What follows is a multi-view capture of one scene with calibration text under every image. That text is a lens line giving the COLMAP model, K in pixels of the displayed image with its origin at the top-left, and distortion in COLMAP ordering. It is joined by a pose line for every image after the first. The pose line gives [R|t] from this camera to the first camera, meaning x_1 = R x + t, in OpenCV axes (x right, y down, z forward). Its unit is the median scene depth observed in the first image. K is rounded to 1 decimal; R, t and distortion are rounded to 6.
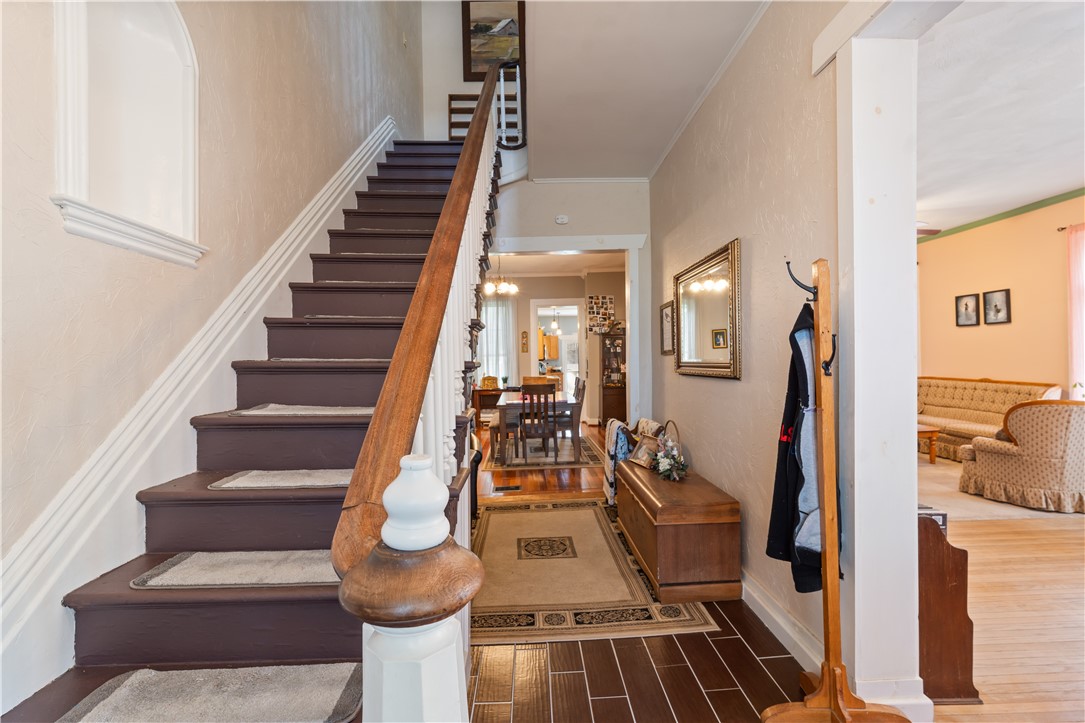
lens RADIAL K [[494.9, 0, 545.9], [0, 494.9, 361.1], [0, 0, 1]] dist [-0.000854, -0.000034]
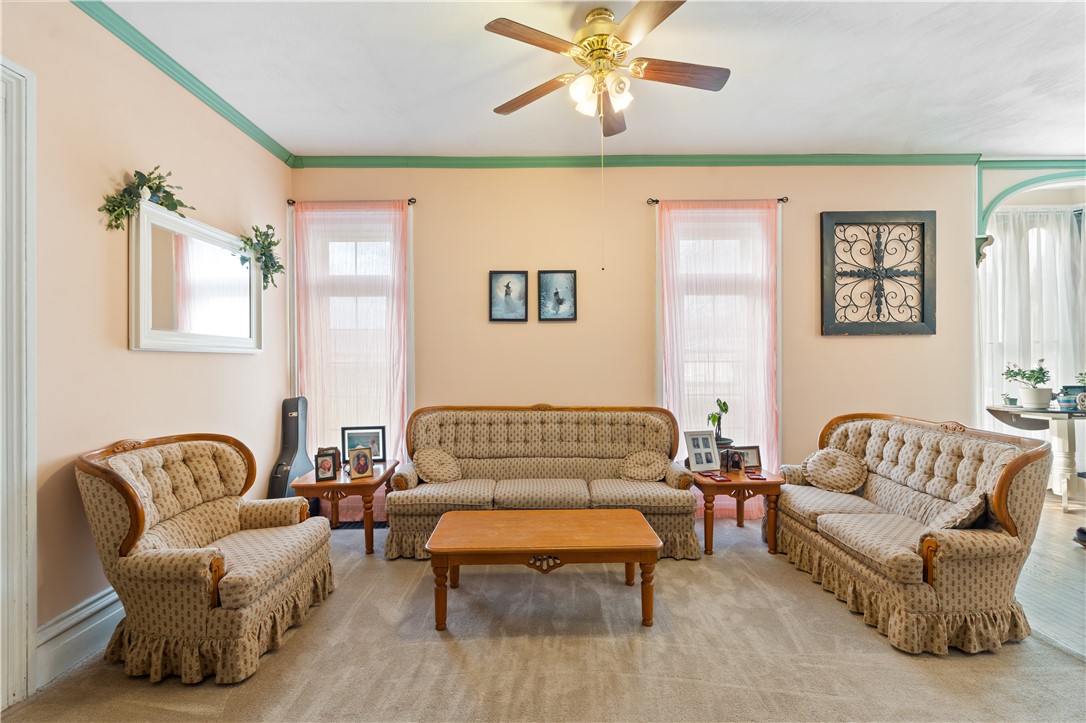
lens RADIAL K [[495.4, 0, 546.0], [0, 495.4, 359.3], [0, 0, 1]] dist [-0.000854, -0.000034]
pose [[0.030972, 0.008772, 0.999482, 0.243684], [0.010204, 0.999907, -0.009092, -0.017713], [-0.999468, 0.010480, 0.030880, 0.975877]]
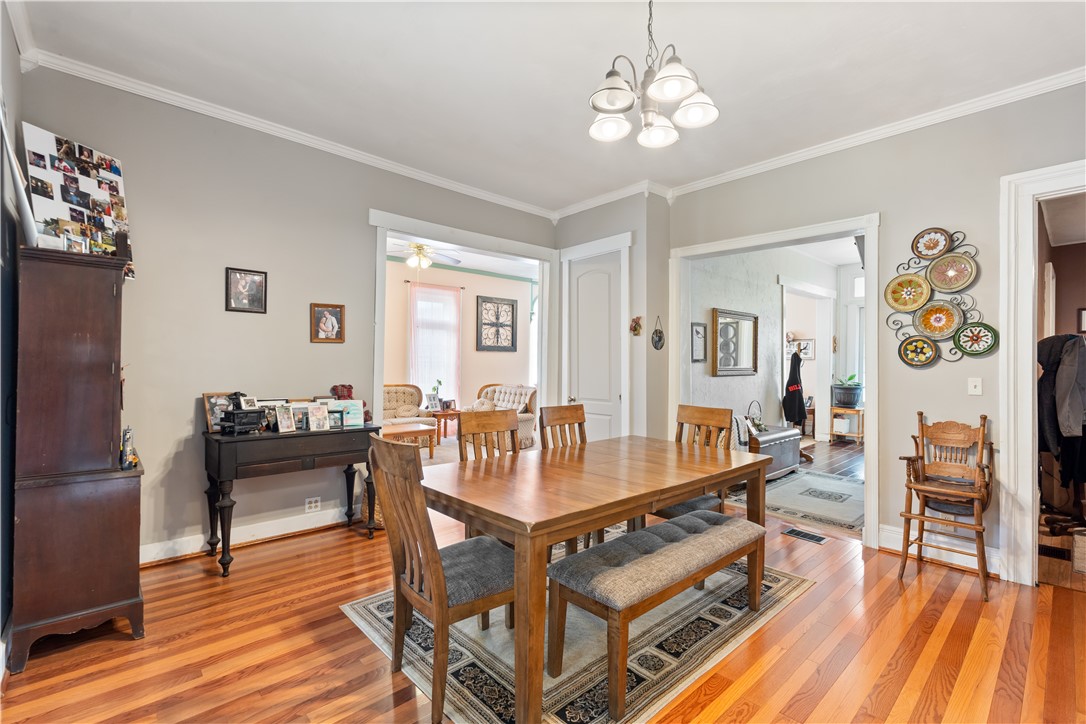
lens RADIAL K [[495.4, 0, 548.9], [0, 495.4, 358.4], [0, 0, 1]] dist [-0.000854, -0.000034]
pose [[-0.645032, 0.000649, 0.764155, -0.350584], [-0.004111, 0.999982, -0.004319, -0.023977], [-0.764145, -0.005928, -0.645018, 1.414413]]
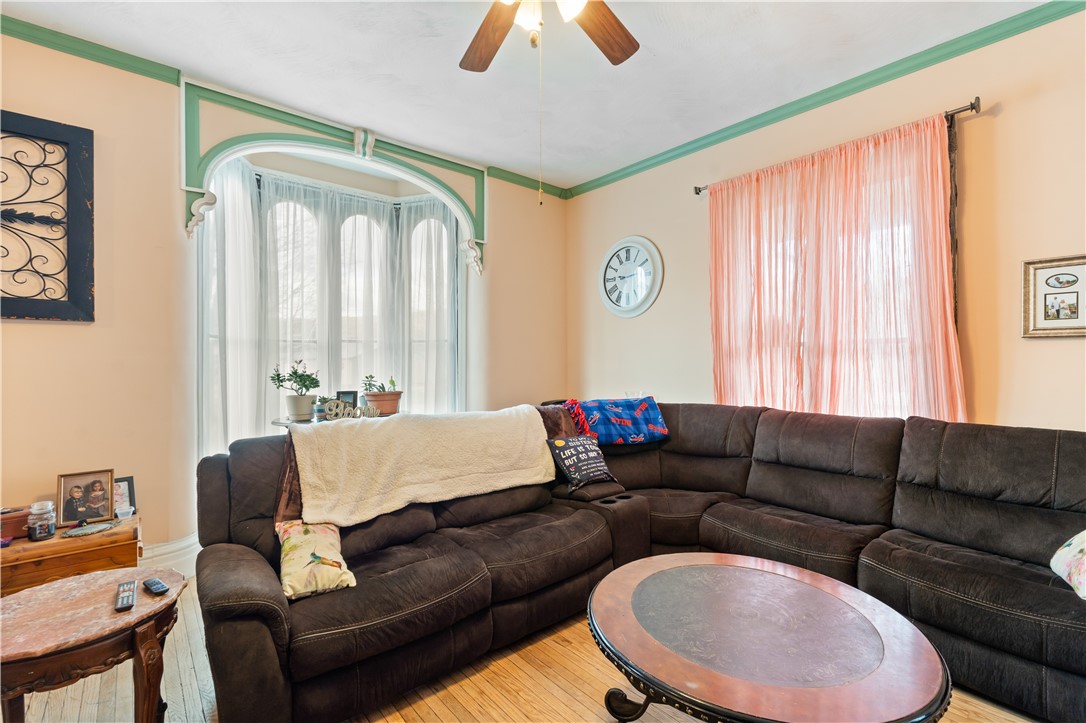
lens RADIAL K [[495.4, 0, 536.7], [0, 495.4, 360.0], [0, 0, 1]] dist [-0.000854, -0.000034]
pose [[-0.635572, 0.008096, 0.771999, 0.344609], [0.008444, 0.999958, -0.003534, -0.013116], [-0.771995, 0.004272, -0.635614, 0.452825]]
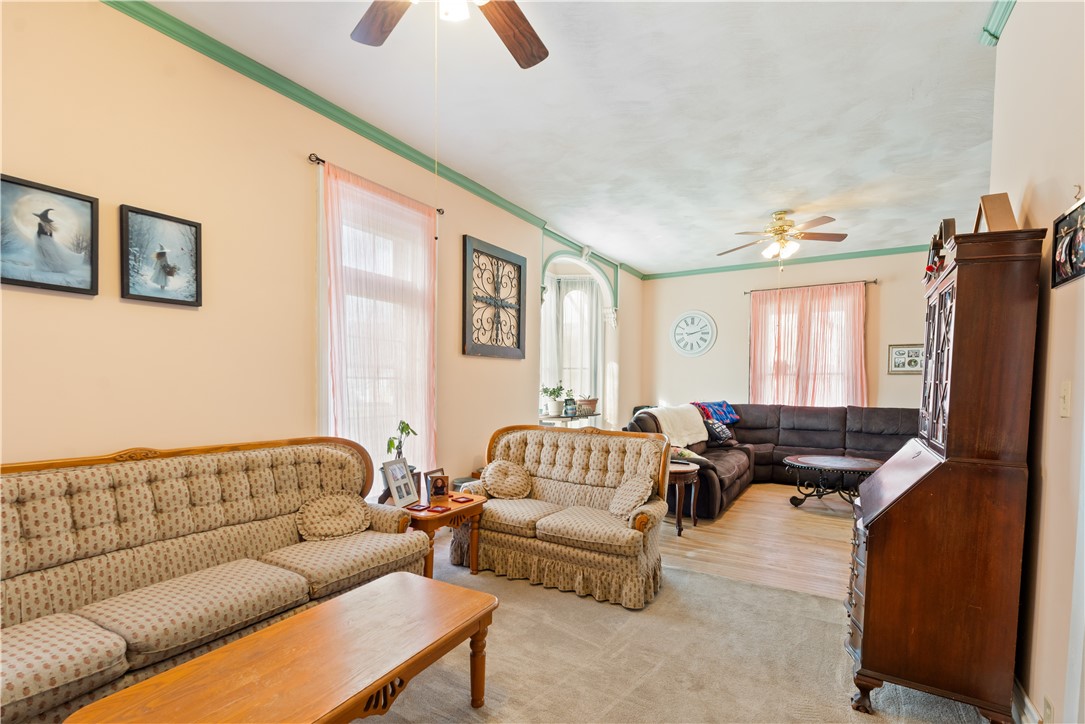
lens RADIAL K [[494.9, 0, 558.0], [0, 494.9, 401.8], [0, 0, 1]] dist [-0.000854, -0.000034]
pose [[-0.848388, -0.019213, 0.529026, 0.439325], [0.001813, 0.999230, 0.039198, -0.012923], [-0.529372, 0.034215, -0.847700, 1.143178]]
